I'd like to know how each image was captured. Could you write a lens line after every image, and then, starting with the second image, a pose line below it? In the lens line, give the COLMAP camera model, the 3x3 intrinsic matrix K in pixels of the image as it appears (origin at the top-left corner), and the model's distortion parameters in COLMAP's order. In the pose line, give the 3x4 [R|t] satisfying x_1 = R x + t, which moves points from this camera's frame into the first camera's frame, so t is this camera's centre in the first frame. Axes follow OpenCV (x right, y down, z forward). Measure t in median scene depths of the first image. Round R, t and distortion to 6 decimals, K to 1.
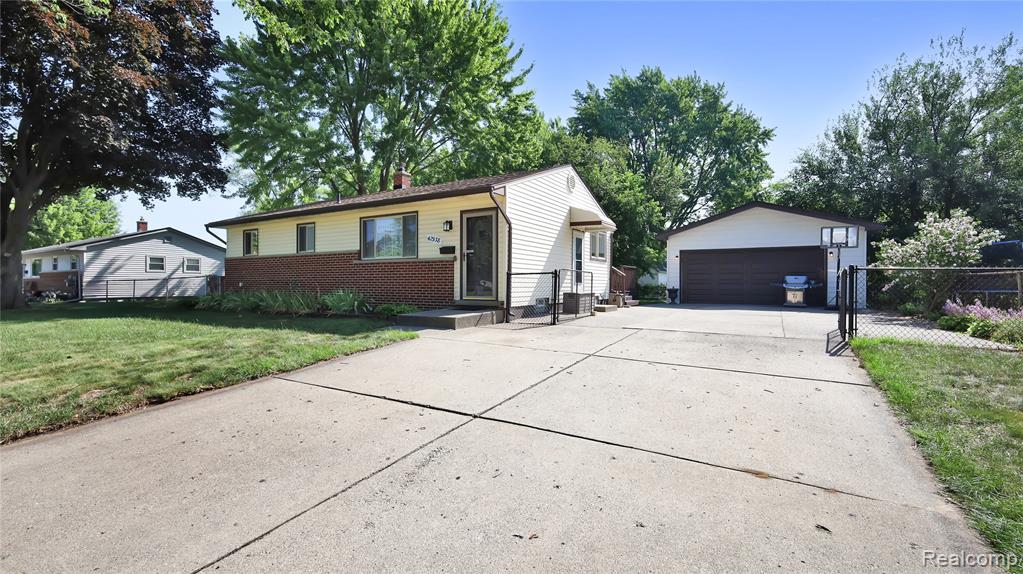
lens RADIAL K [[448.0, 0, 509.8], [0, 448.0, 285.6], [0, 0, 1]] dist [-0.005041, 0.001451]
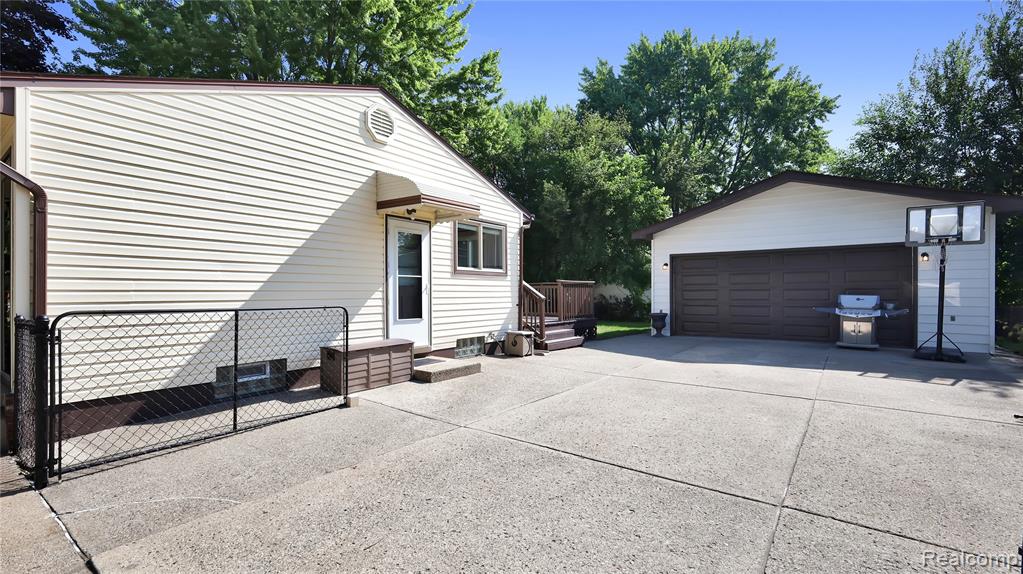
lens RADIAL K [[448.0, 0, 516.2], [0, 448.0, 306.0], [0, 0, 1]] dist [-0.005041, 0.001451]
pose [[0.995335, -0.005449, -0.096329, 0.255228], [0.007977, 0.999633, 0.025878, -0.026320], [0.096153, -0.026526, 0.995013, 0.382716]]
